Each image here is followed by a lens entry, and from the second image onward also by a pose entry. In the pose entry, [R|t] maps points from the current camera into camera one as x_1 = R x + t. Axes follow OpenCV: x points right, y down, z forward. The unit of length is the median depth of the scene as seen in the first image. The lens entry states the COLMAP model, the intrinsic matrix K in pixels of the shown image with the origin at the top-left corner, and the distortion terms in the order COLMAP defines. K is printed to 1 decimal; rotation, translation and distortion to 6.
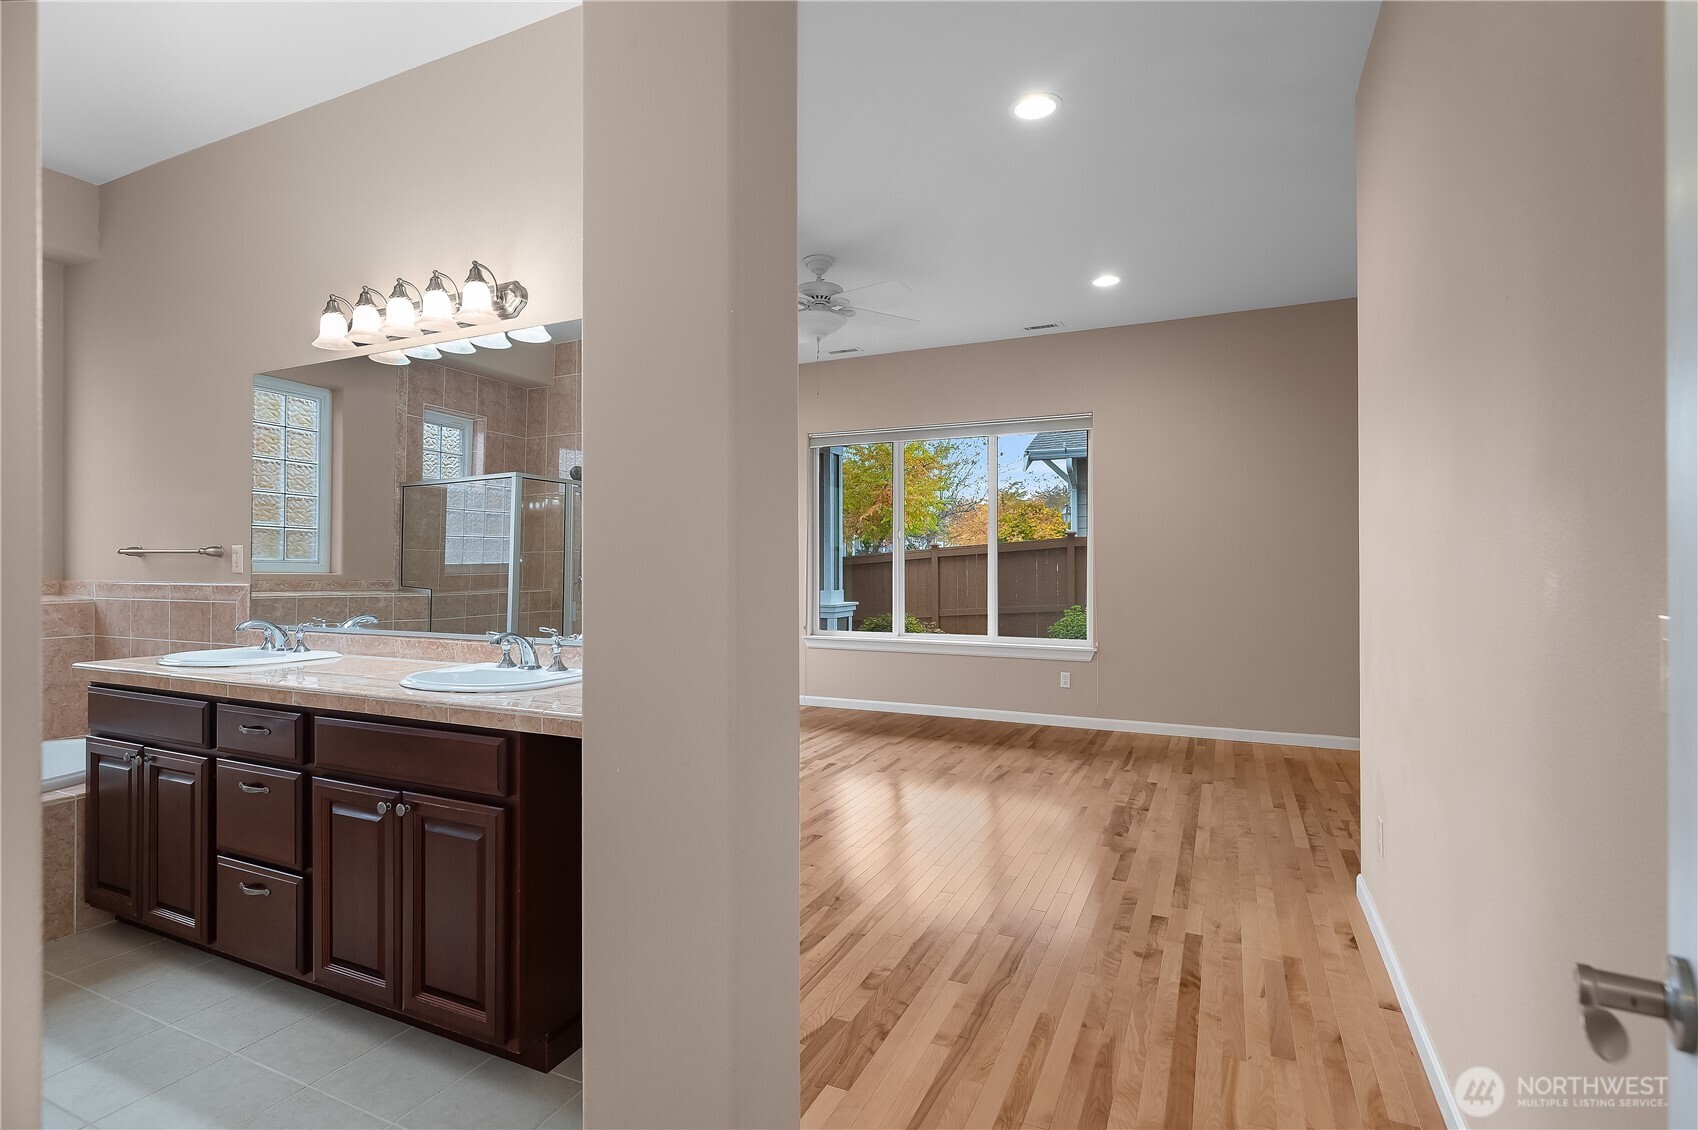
lens RADIAL K [[832.1, 0, 813.3], [0, 832.1, 556.5], [0, 0, 1]] dist [0.001747, -0.000314]
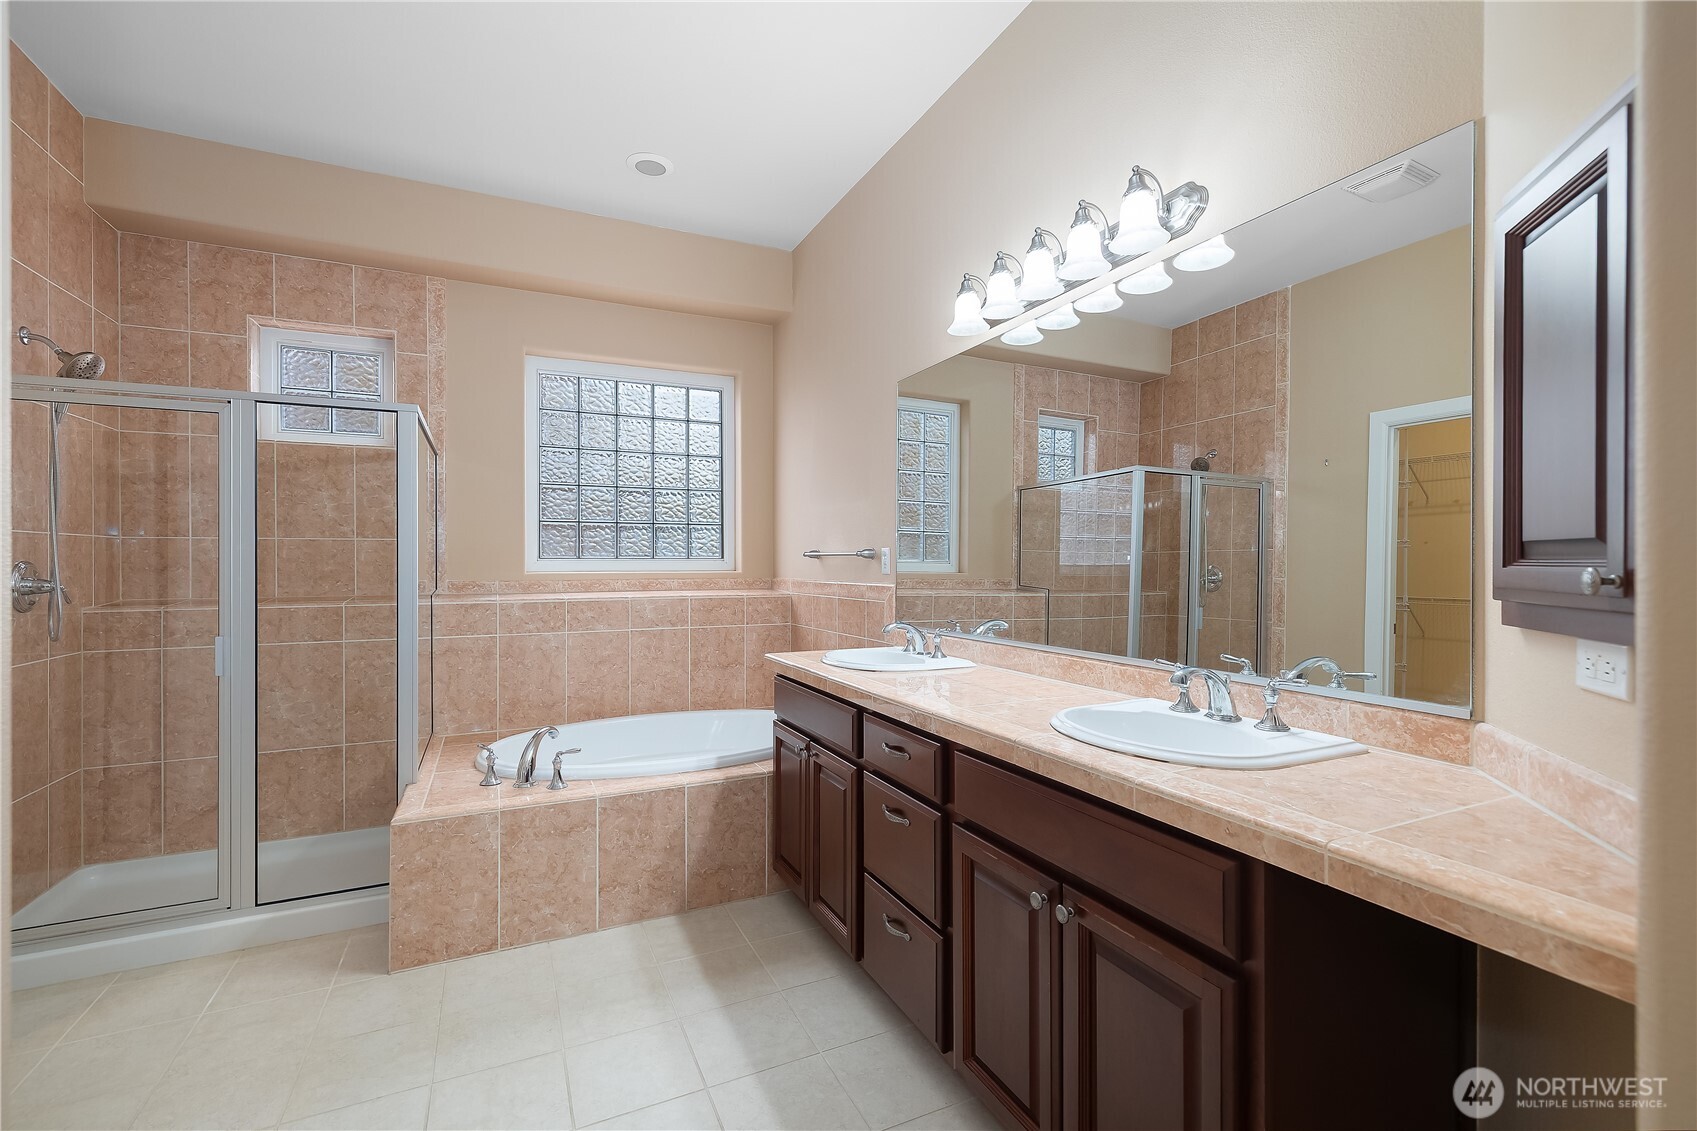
lens RADIAL K [[730.6, 0, 855.3], [0, 730.6, 562.6], [0, 0, 1]] dist [0.000582, 0.000046]
pose [[0.789994, 0.000776, -0.613114, -0.177605], [0.003909, 0.999973, 0.006302, -0.000626], [0.613102, -0.007375, 0.789970, 0.281617]]
